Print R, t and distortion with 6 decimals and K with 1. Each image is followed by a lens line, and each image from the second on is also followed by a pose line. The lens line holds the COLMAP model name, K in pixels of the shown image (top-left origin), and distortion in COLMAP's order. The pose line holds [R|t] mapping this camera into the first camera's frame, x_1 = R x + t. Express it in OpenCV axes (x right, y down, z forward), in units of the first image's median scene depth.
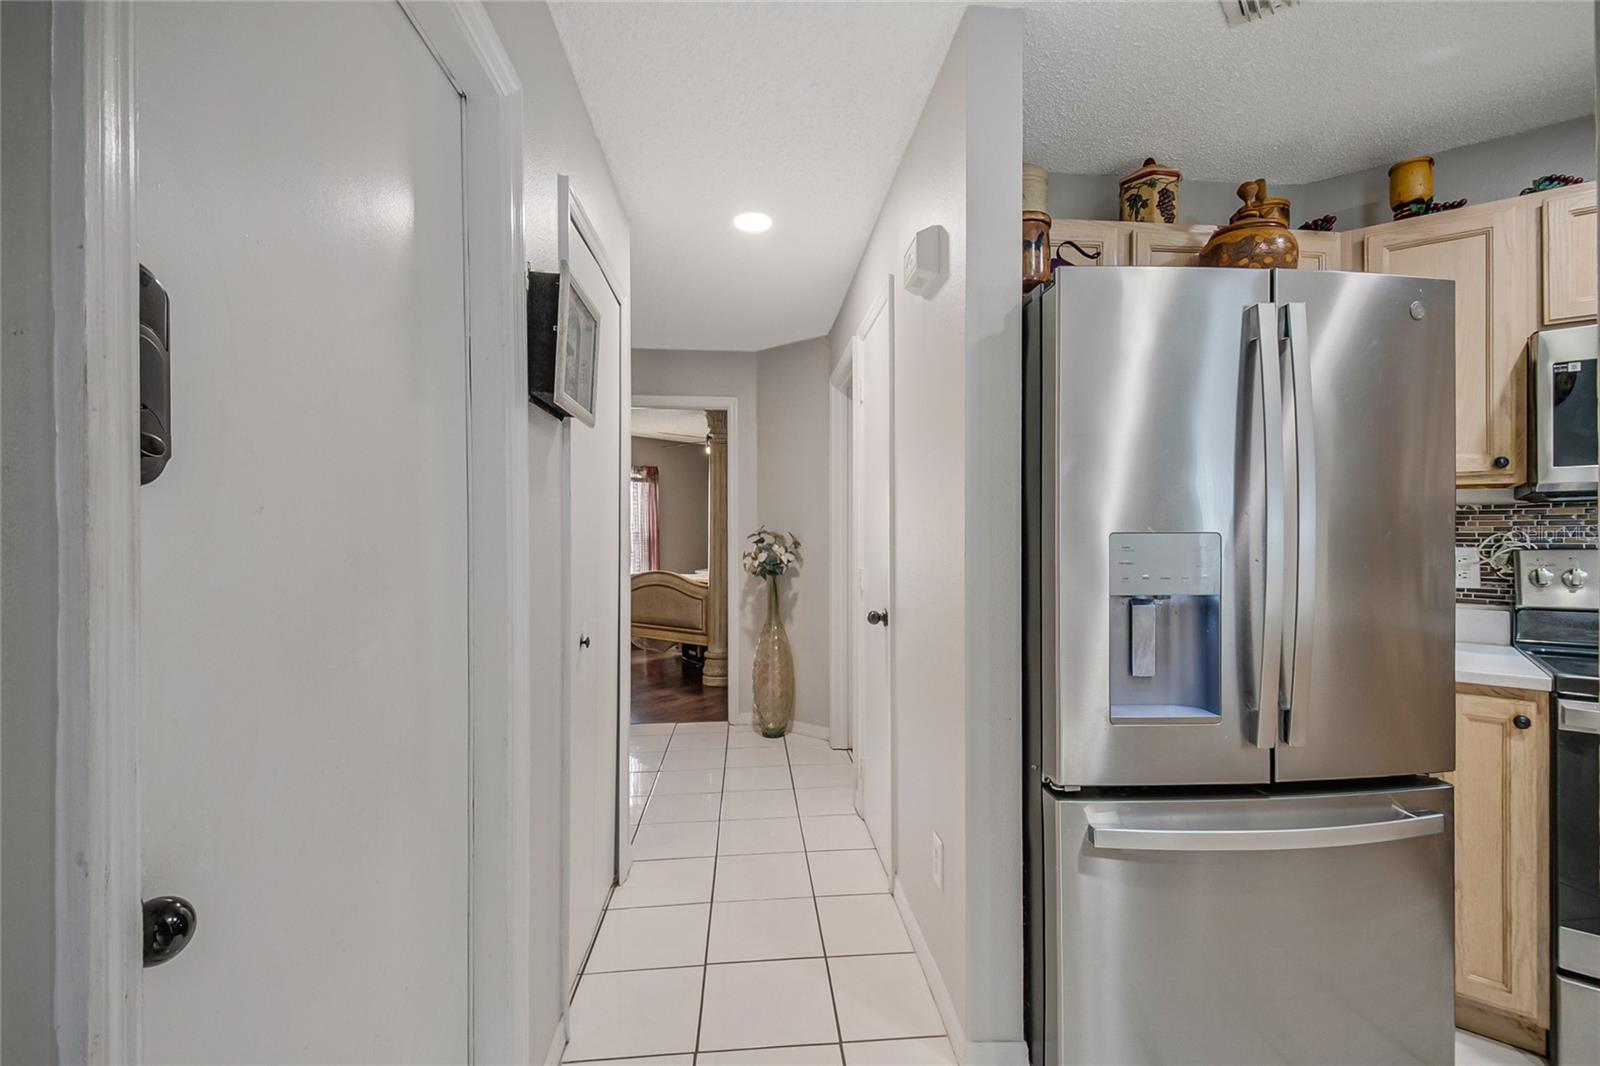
lens RADIAL K [[702.5, 0, 812.8], [0, 702.5, 539.4], [0, 0, 1]] dist [0.018020, -0.021692]
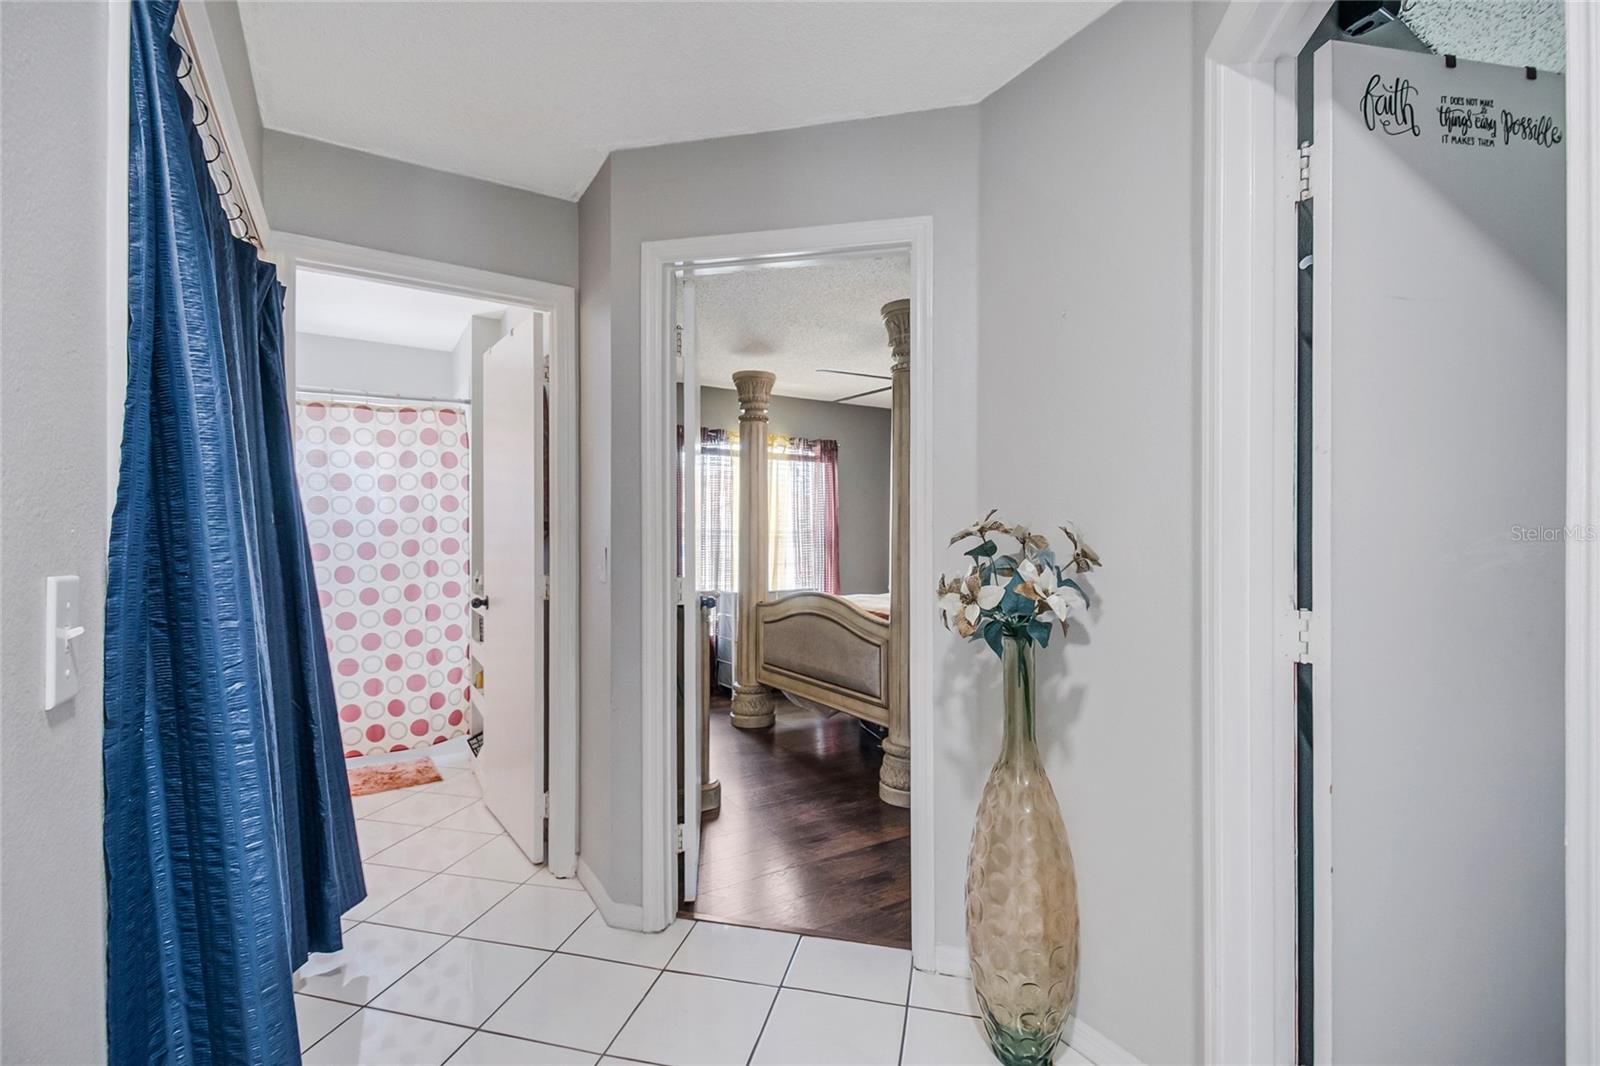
lens RADIAL K [[702.5, 0, 802.3], [0, 702.5, 534.2], [0, 0, 1]] dist [0.018020, -0.021692]
pose [[0.948002, -0.002642, -0.318253, -0.044983], [0.000969, 0.999985, -0.005414, -0.004980], [0.318263, 0.004824, 0.947990, 0.580079]]
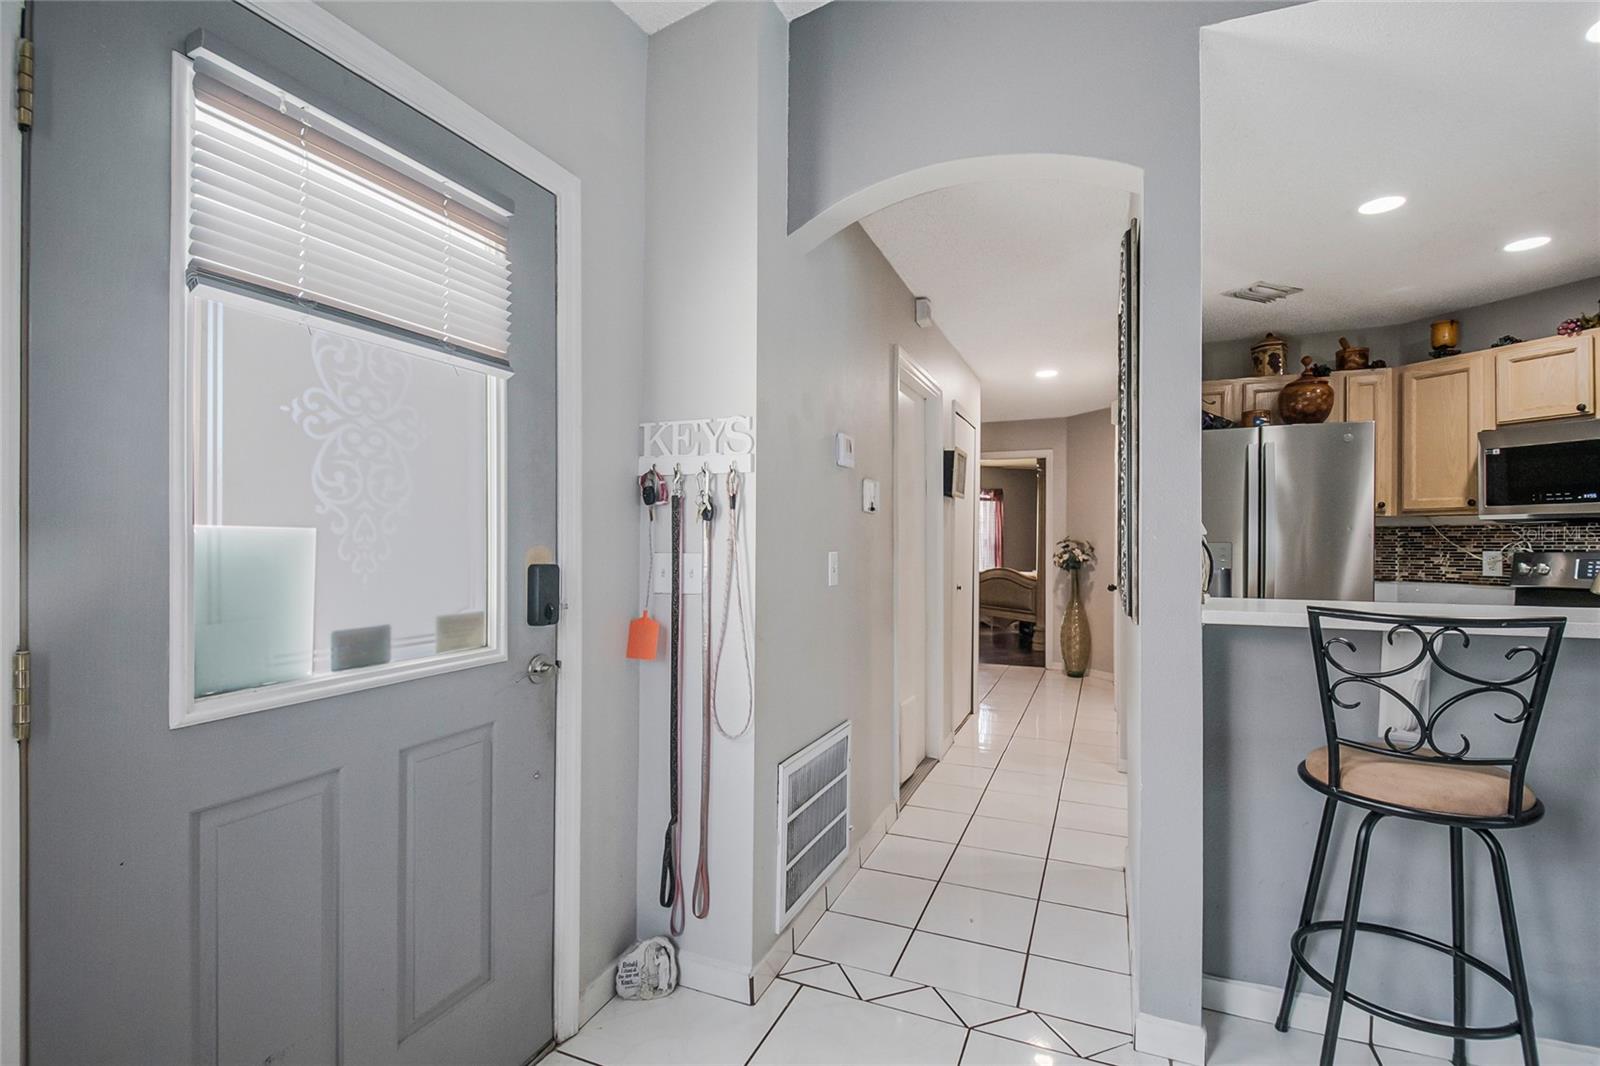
lens RADIAL K [[702.5, 0, 794.5], [0, 702.5, 539.8], [0, 0, 1]] dist [0.018020, -0.021692]
pose [[0.870432, 0.002074, -0.492284, 0.157652], [-0.006602, 0.999950, -0.007460, 0.003345], [0.492244, 0.009743, 0.870403, -0.587484]]
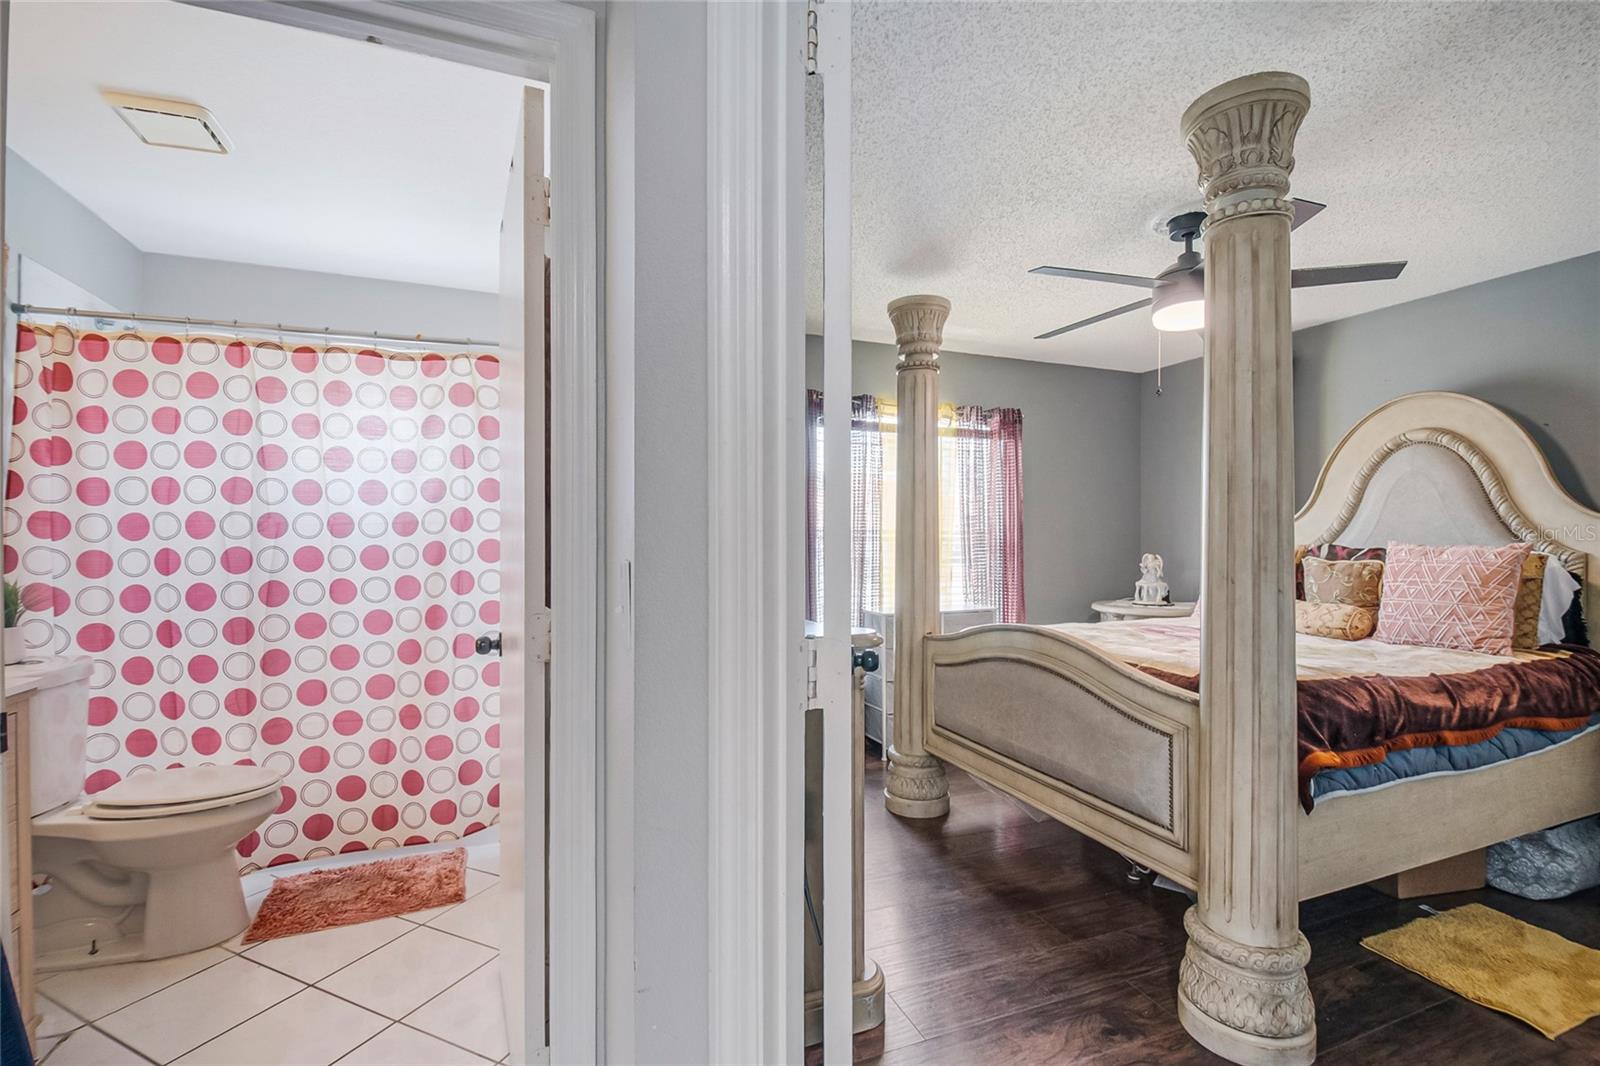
lens RADIAL K [[702.5, 0, 810.1], [0, 702.5, 535.3], [0, 0, 1]] dist [0.018020, -0.021692]
pose [[0.876775, -0.004098, -0.480884, -0.197019], [-0.000198, 0.999961, -0.008883, -0.003307], [0.480901, 0.007884, 0.876739, 0.862811]]
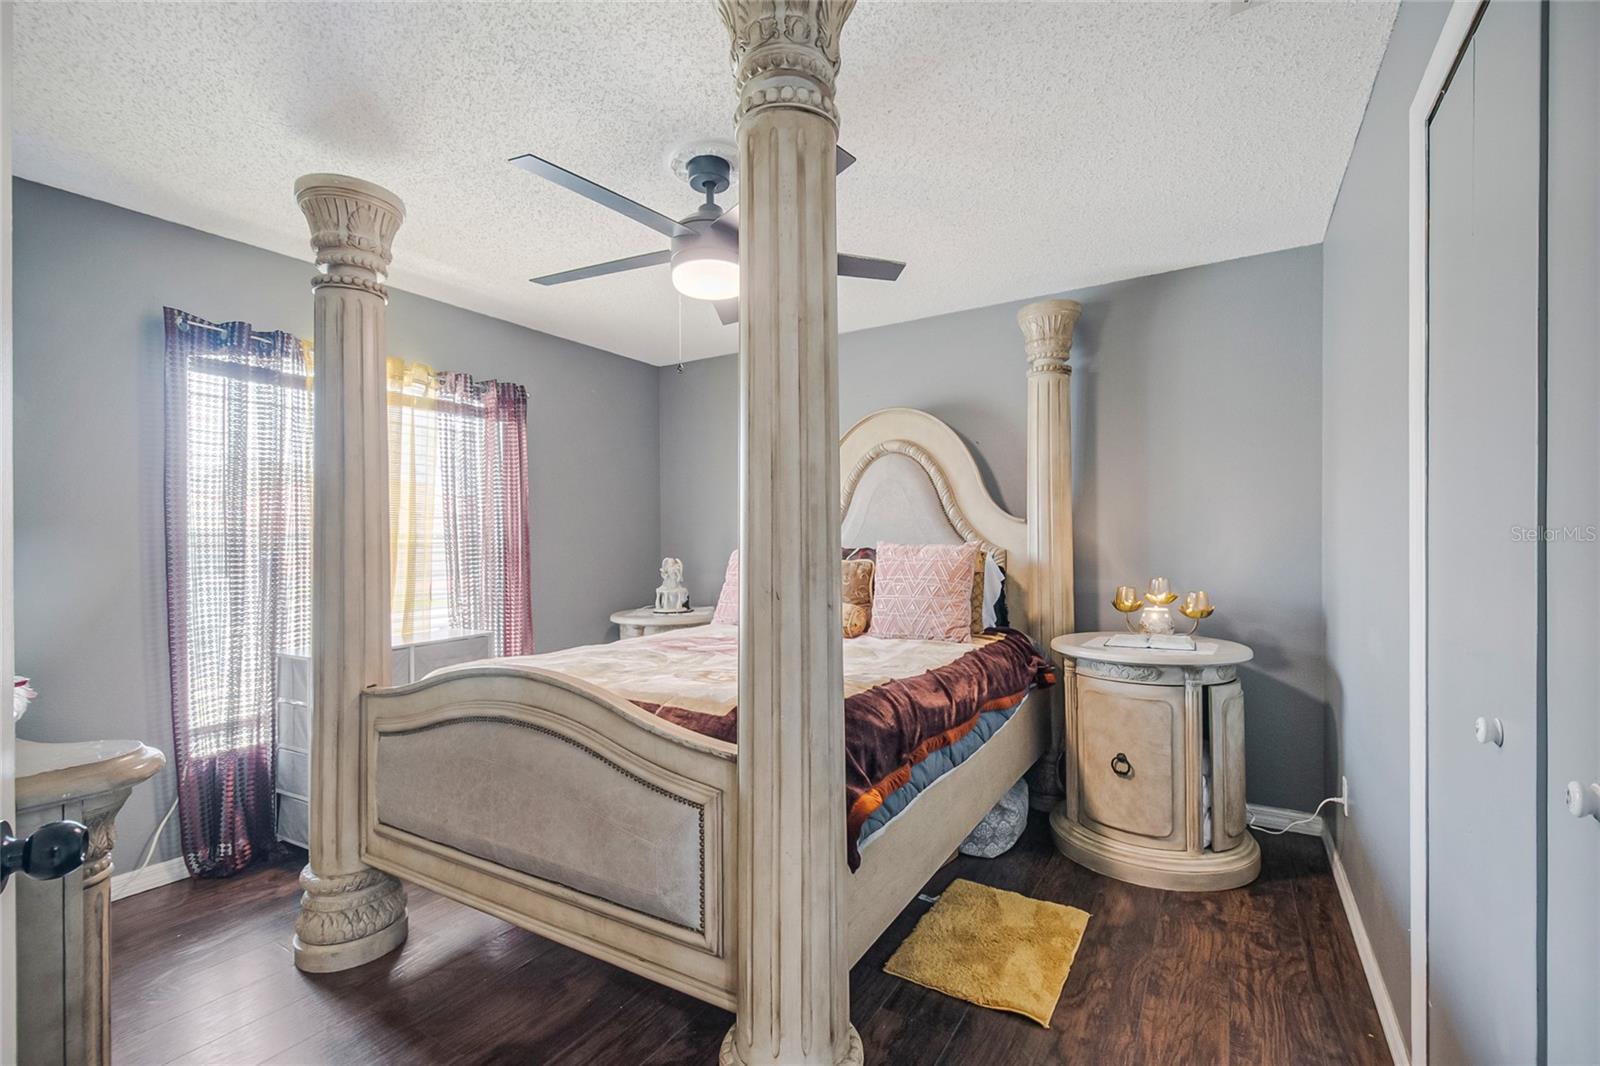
lens RADIAL K [[702.5, 0, 823.8], [0, 702.5, 531.7], [0, 0, 1]] dist [0.018020, -0.021692]
pose [[0.986160, -0.011633, 0.165388, -0.208093], [0.014387, 0.999777, -0.015465, -0.003397], [-0.165171, 0.017630, 0.986107, 1.020354]]
